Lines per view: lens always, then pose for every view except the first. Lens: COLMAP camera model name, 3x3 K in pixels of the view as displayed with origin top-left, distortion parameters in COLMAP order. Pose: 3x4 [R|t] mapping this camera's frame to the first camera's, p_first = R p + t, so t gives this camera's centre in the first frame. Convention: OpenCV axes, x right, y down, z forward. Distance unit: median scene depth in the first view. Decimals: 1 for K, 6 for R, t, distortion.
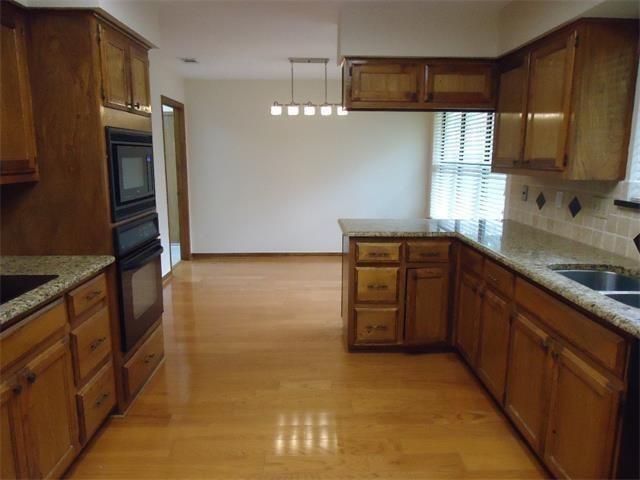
lens RADIAL K [[463.2, 0, 320.2], [0, 463.2, 236.6], [0, 0, 1]] dist [-0.011880, 0.004025]
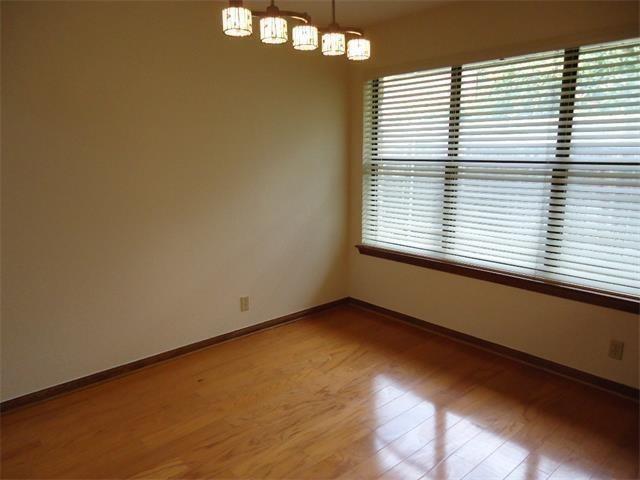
lens RADIAL K [[463.2, 0, 320.2], [0, 463.2, 236.6], [0, 0, 1]] dist [-0.011880, 0.004025]
pose [[0.764807, -0.130441, 0.630916, -0.468256], [0.122492, 0.990867, 0.056374, -0.185448], [-0.632507, 0.034166, 0.773801, 1.019938]]
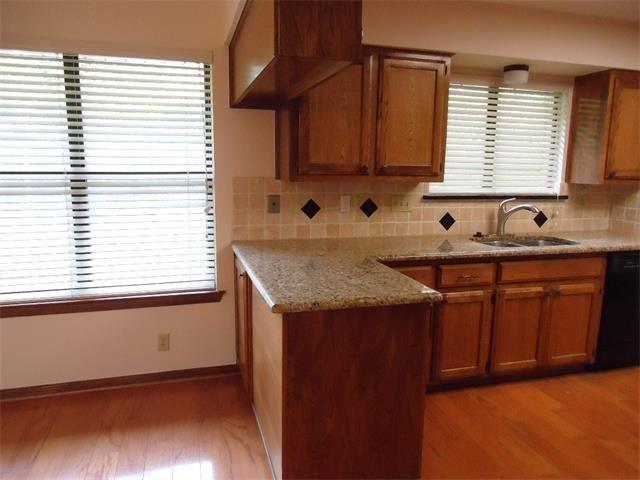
lens RADIAL K [[463.2, 0, 320.2], [0, 463.2, 236.6], [0, 0, 1]] dist [-0.011880, 0.004025]
pose [[-0.255139, -0.164932, 0.952734, -0.479748], [0.150947, 0.966469, 0.207733, -0.240768], [-0.955049, 0.196814, -0.221688, 1.340977]]
